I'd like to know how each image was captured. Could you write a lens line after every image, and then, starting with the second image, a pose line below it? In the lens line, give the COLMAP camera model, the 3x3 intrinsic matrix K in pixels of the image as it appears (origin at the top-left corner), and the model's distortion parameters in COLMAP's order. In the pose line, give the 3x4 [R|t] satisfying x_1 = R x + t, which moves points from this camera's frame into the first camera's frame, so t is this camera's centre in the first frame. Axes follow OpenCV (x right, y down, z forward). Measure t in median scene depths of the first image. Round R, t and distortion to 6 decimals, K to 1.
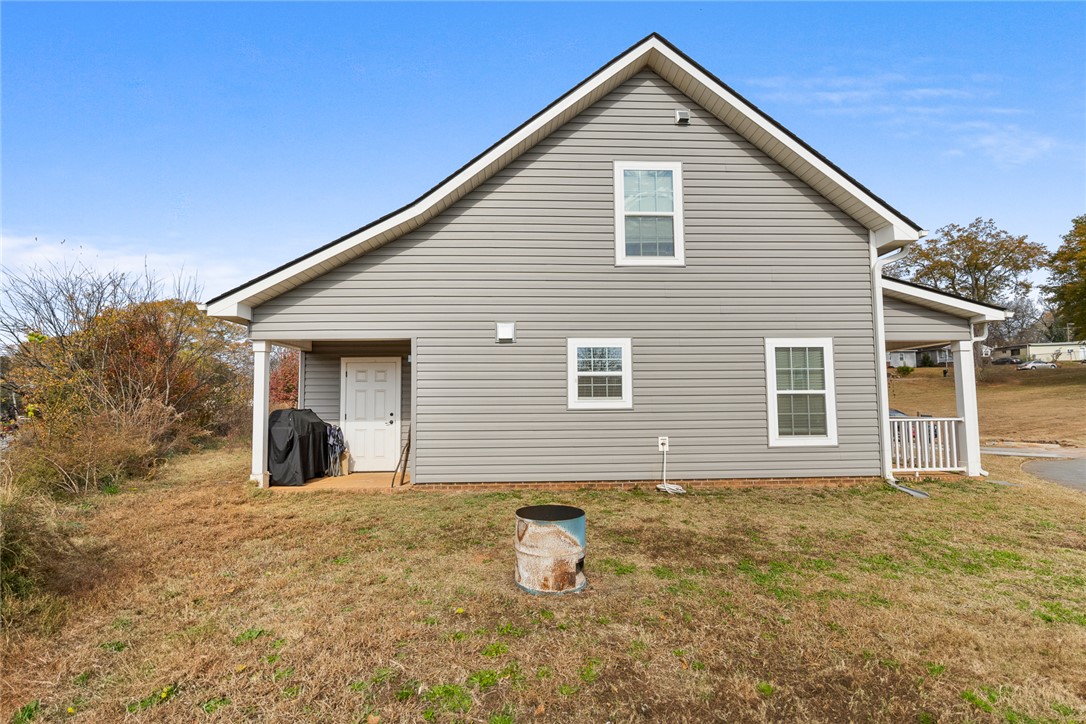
lens RADIAL K [[497.8, 0, 550.7], [0, 497.8, 359.5], [0, 0, 1]] dist [-0.004816, 0.003342]
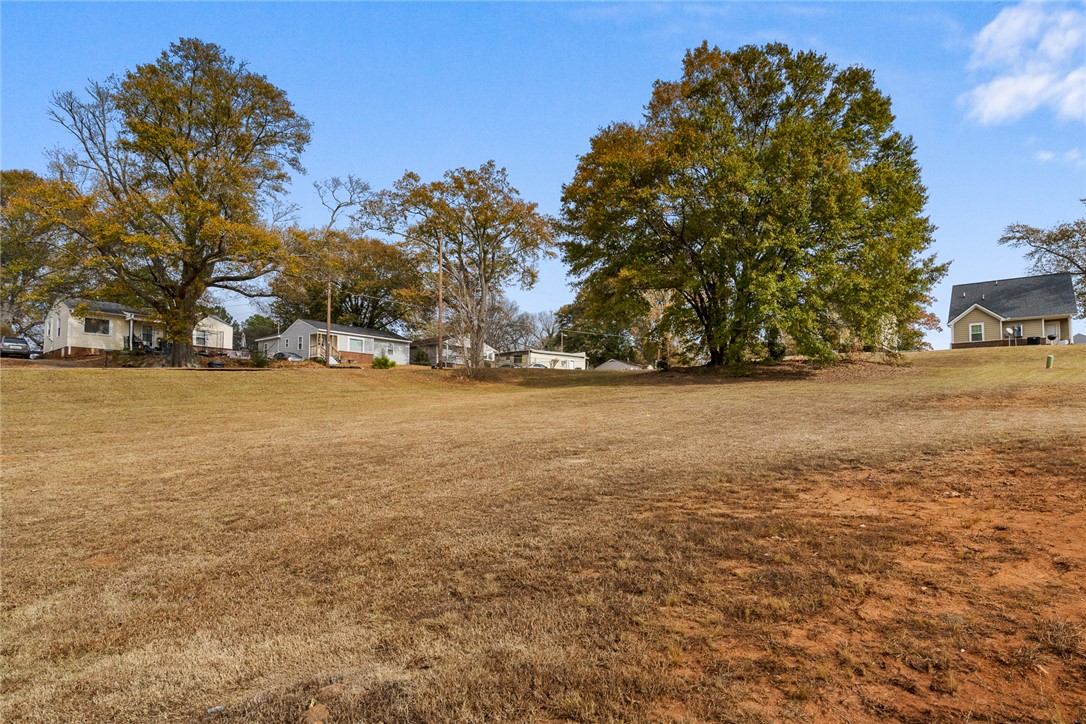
lens RADIAL K [[497.8, 0, 542.8], [0, 497.8, 364.0], [0, 0, 1]] dist [-0.004816, 0.003342]
pose [[0.697029, 0.079767, 0.712592, 0.403772], [-0.057246, 0.996811, -0.055586, 0.042776], [-0.714754, -0.002048, 0.699373, 0.421455]]
